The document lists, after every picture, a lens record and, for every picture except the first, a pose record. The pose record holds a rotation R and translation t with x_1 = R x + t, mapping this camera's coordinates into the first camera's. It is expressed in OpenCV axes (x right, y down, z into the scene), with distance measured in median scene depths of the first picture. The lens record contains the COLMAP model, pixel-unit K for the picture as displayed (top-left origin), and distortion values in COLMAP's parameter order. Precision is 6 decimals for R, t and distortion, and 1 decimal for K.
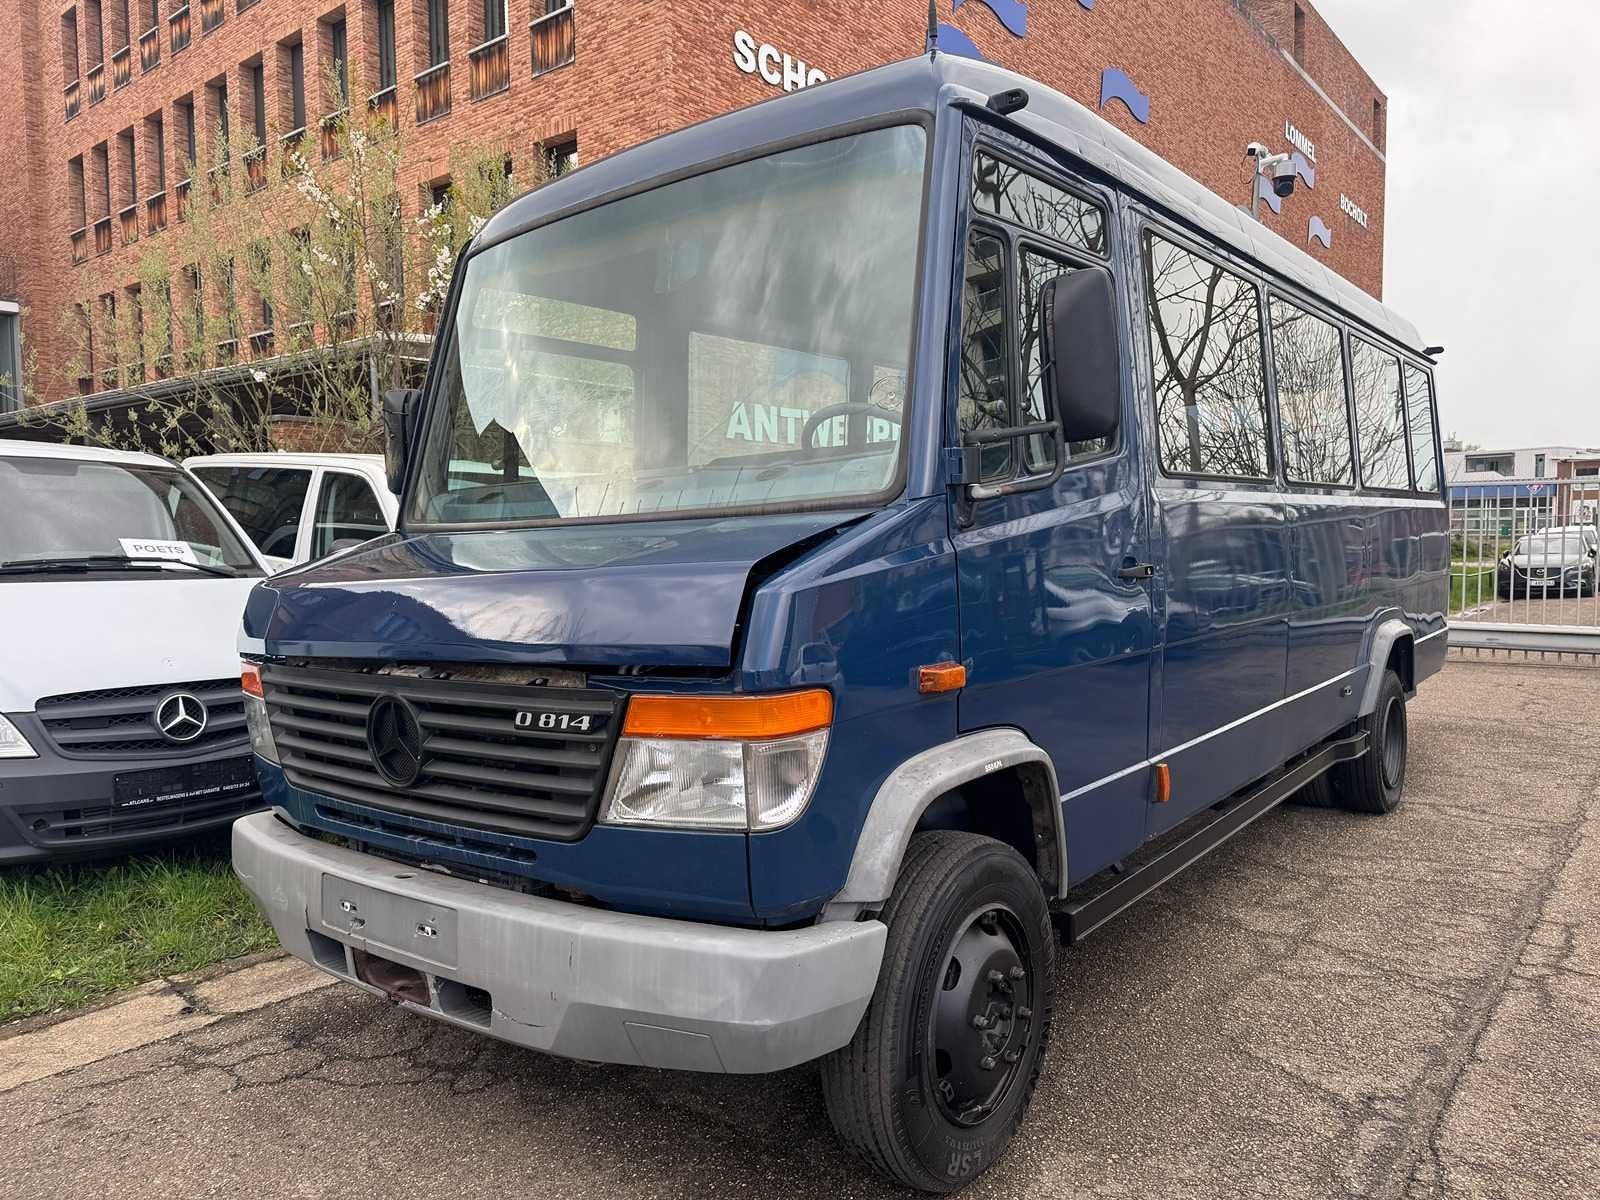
lens RADIAL K [[1181.0, 0, 800.2], [0, 1181.0, 592.6], [0, 0, 1]] dist [-0.010499, -0.004522]
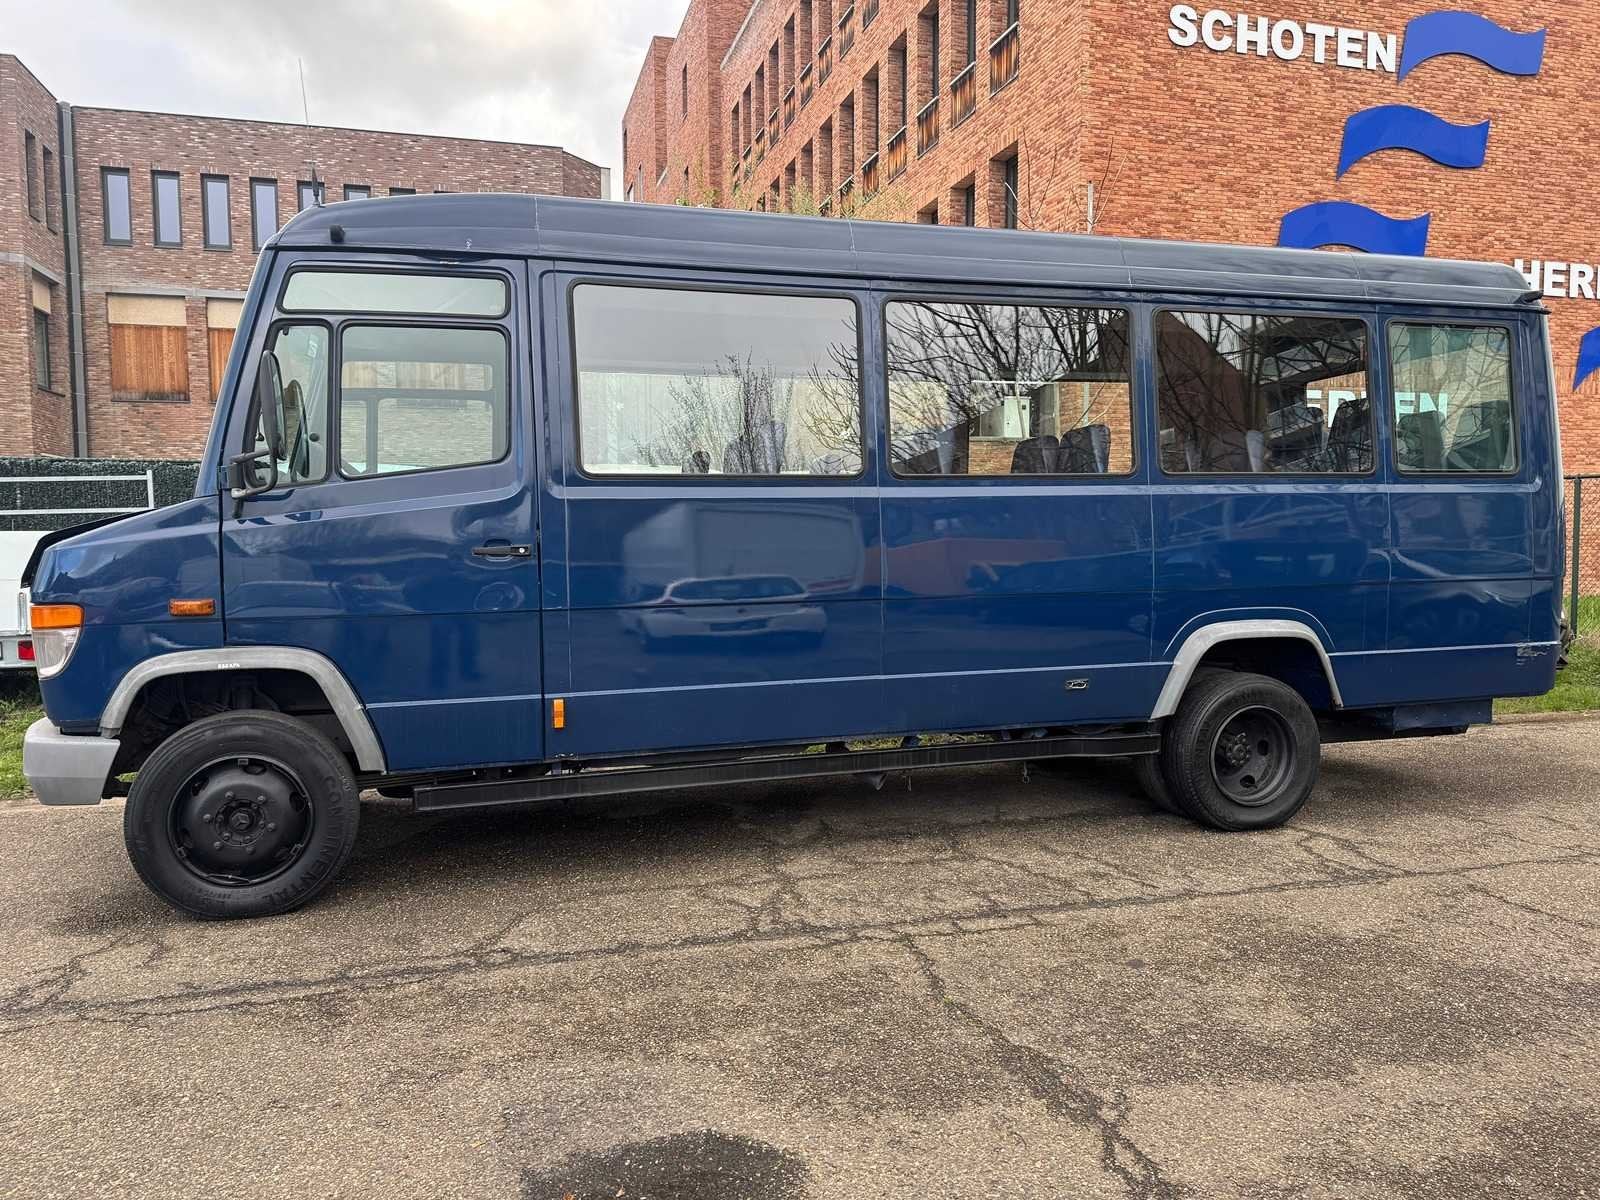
lens RADIAL K [[1181.0, 0, 798.7], [0, 1181.0, 602.6], [0, 0, 1]] dist [-0.010499, -0.004522]
pose [[0.808135, 0.034041, -0.588013, 0.280235], [-0.023566, 0.999398, 0.025469, 0.000108], [0.588526, -0.006725, 0.808450, 0.024172]]
